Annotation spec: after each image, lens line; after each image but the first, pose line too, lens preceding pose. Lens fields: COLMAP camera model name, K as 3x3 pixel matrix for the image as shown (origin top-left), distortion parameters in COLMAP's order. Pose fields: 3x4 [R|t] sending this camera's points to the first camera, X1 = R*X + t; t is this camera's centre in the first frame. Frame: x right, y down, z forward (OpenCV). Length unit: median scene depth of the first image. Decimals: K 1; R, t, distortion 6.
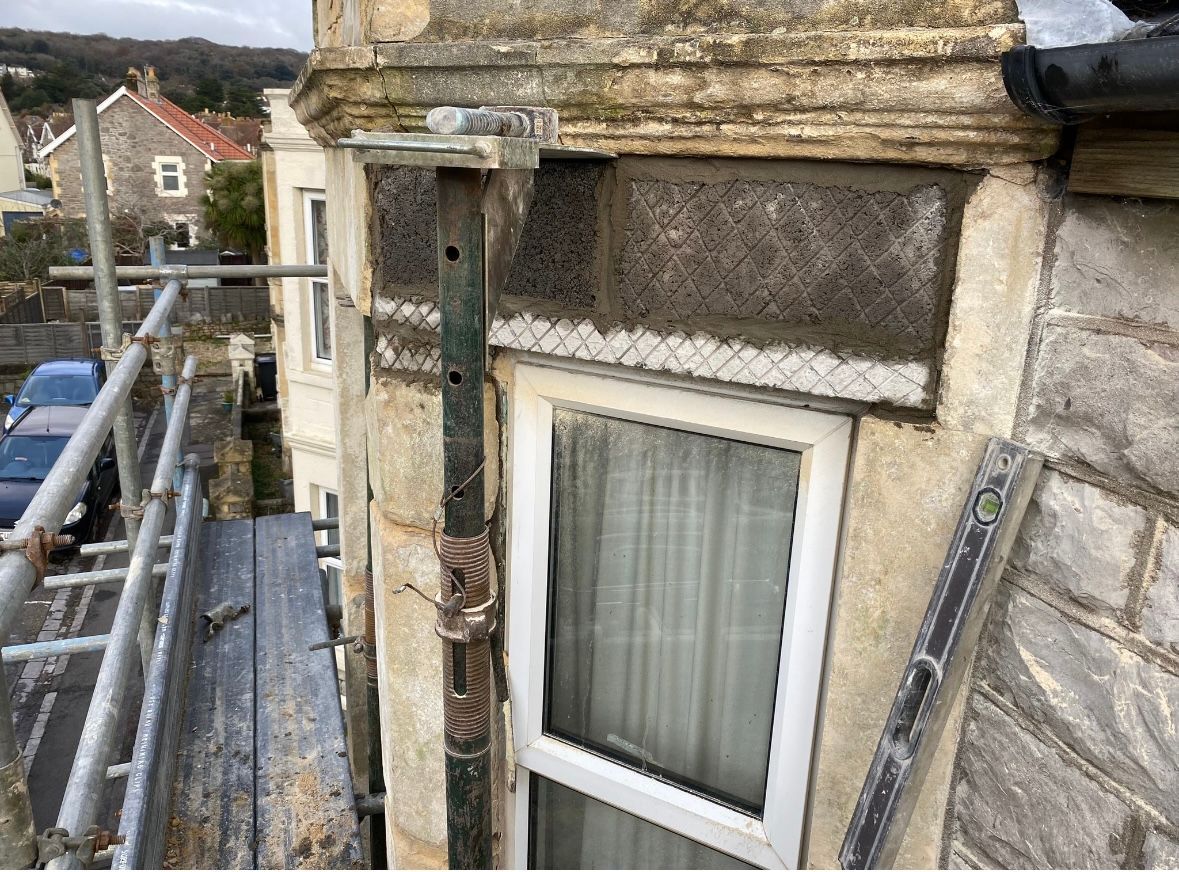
lens RADIAL K [[917.8, 0, 589.0], [0, 917.8, 437.8], [0, 0, 1]] dist [-0.016351, -0.008868]
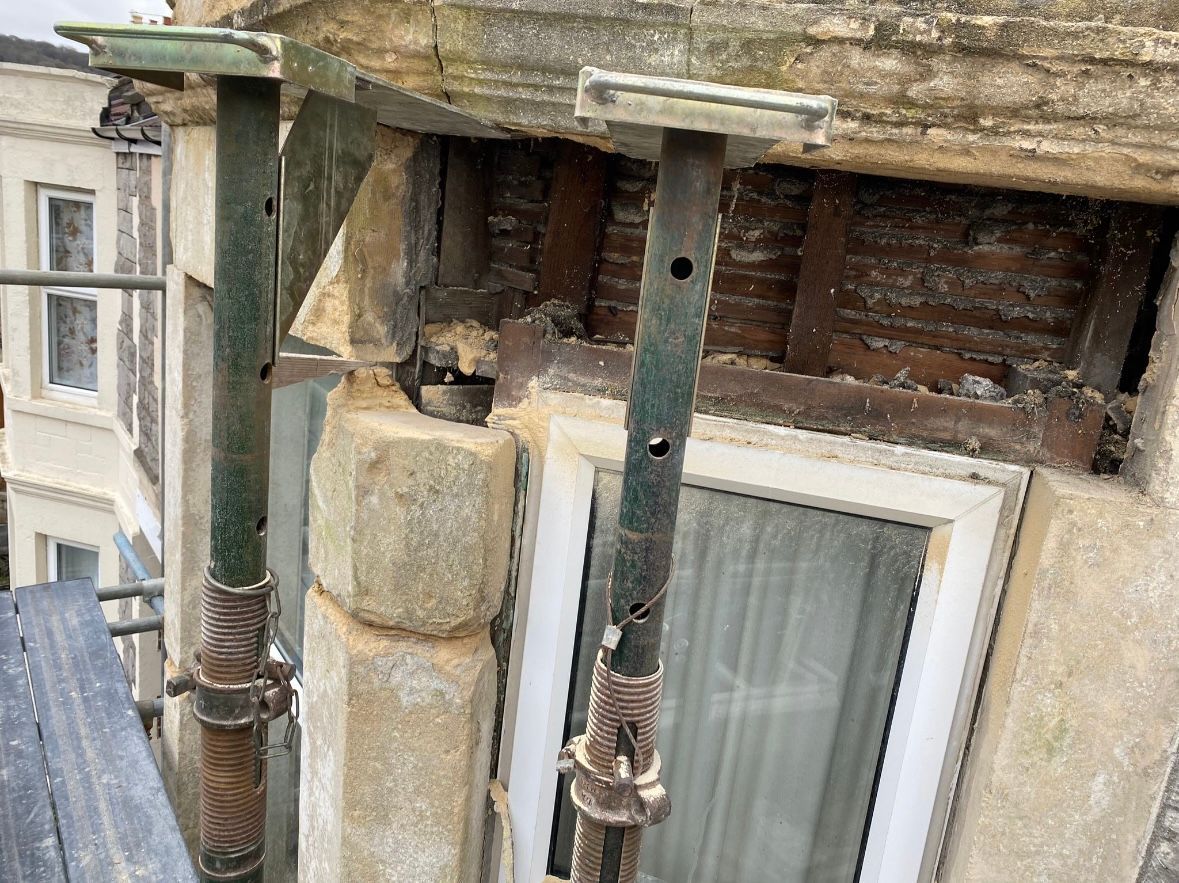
lens RADIAL K [[904.4, 0, 592.2], [0, 904.4, 436.6], [0, 0, 1]] dist [-0.003235, -0.008444]
pose [[0.955795, 0.007814, 0.293930, -0.363022], [0.002541, 0.999390, -0.034829, -0.046840], [-0.294022, 0.034036, 0.955192, 0.342224]]
